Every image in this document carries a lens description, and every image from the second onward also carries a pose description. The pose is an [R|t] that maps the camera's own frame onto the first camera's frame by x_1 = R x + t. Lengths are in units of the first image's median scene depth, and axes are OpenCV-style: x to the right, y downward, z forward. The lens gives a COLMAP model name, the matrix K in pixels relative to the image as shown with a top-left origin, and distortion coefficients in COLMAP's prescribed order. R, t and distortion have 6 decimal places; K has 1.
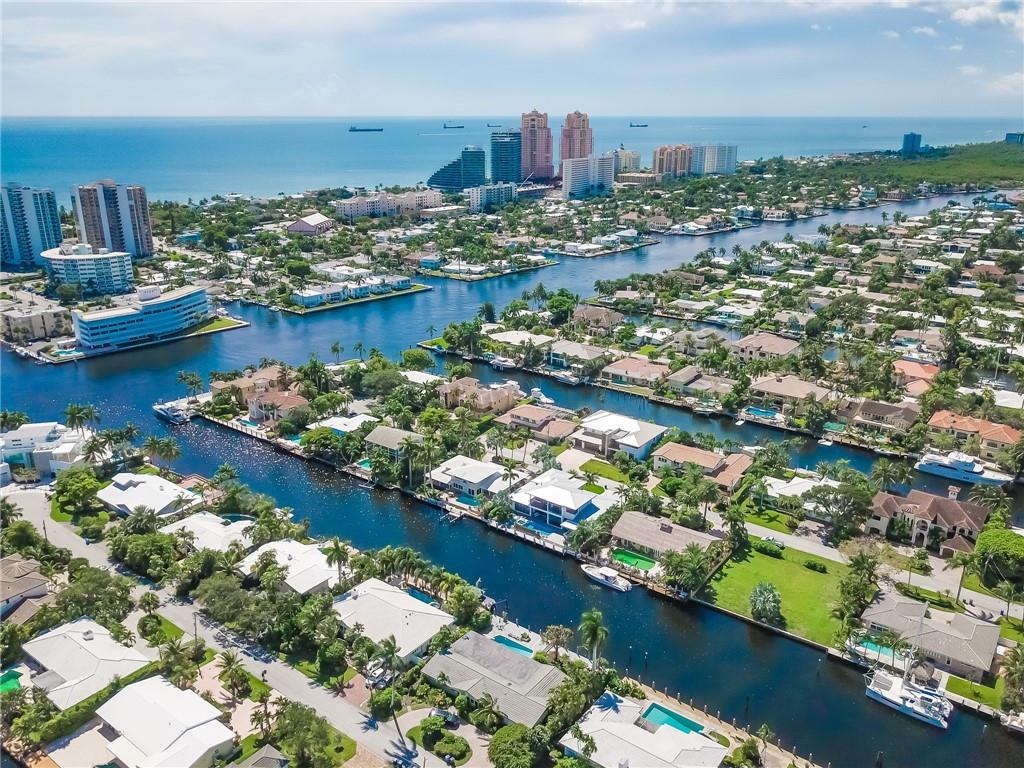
lens RADIAL K [[785.2, 0, 516.9], [0, 785.2, 386.4], [0, 0, 1]] dist [0.002649, -0.003001]
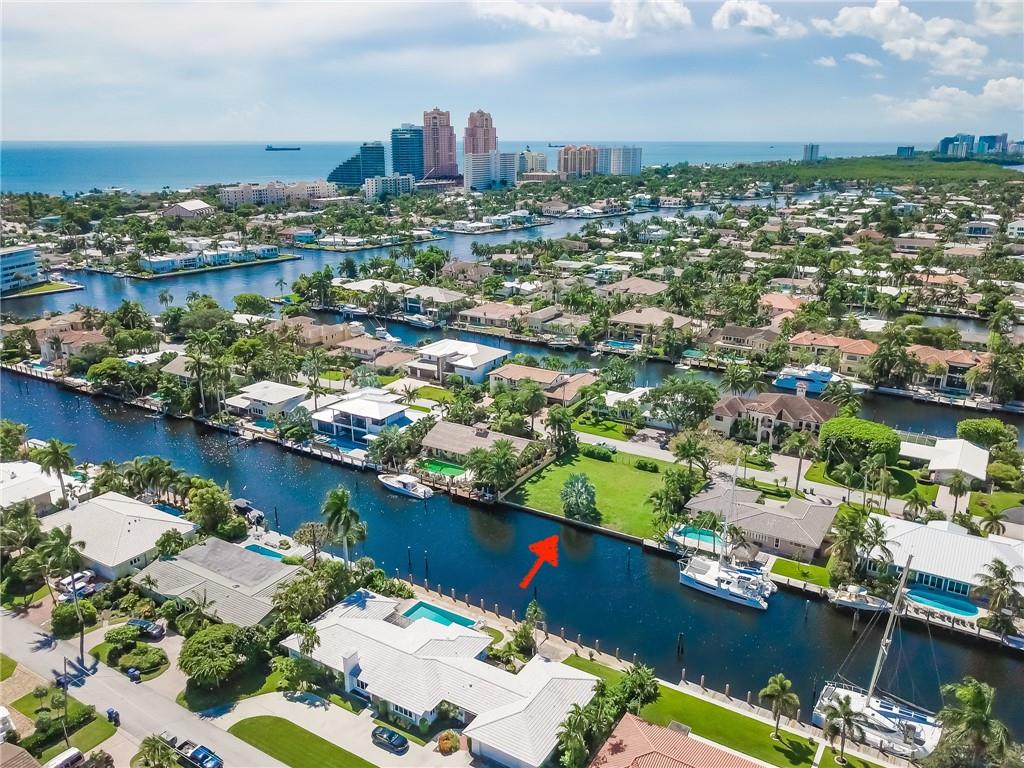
lens RADIAL K [[781.7, 0, 512.0], [0, 781.7, 384.0], [0, 0, 1]] dist [0.004110, -0.005169]
pose [[0.995875, -0.028257, 0.086221, 0.100431], [0.030447, 0.999243, -0.024198, 0.098267], [-0.085472, 0.026724, 0.995982, 0.087357]]
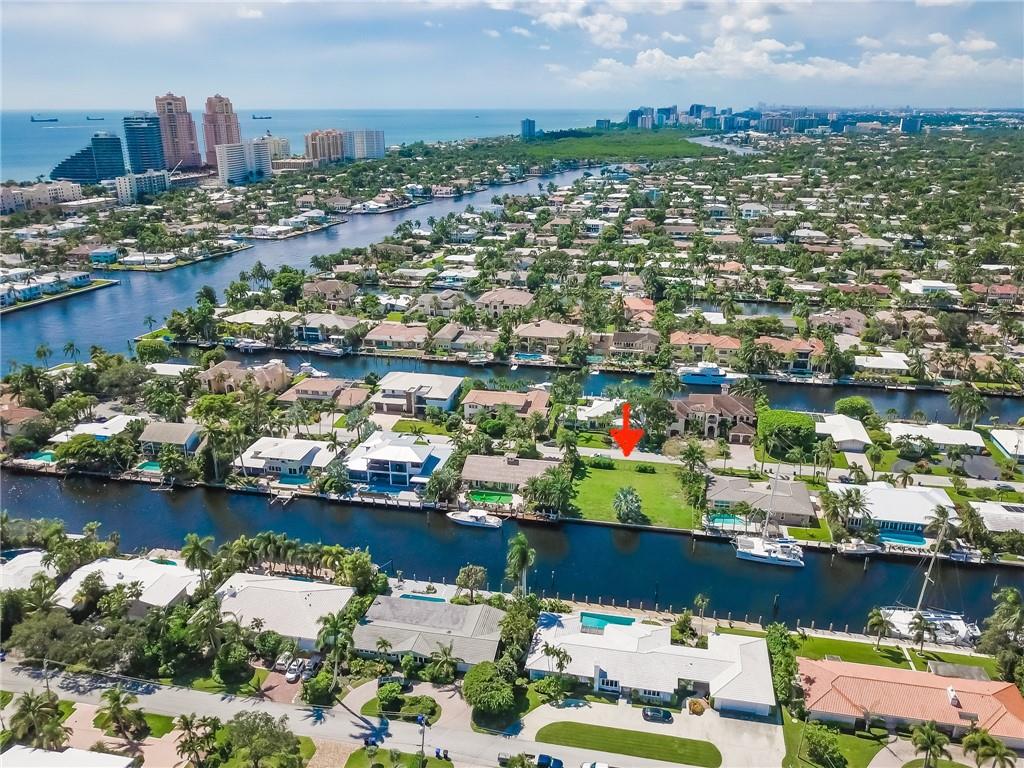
lens RADIAL K [[781.7, 0, 512.0], [0, 781.7, 384.0], [0, 0, 1]] dist [0.004110, -0.005169]
pose [[0.904642, -0.143897, 0.401144, -0.135718], [0.140535, 0.989347, 0.037967, 0.027363], [-0.402334, 0.022029, 0.915228, 0.045684]]
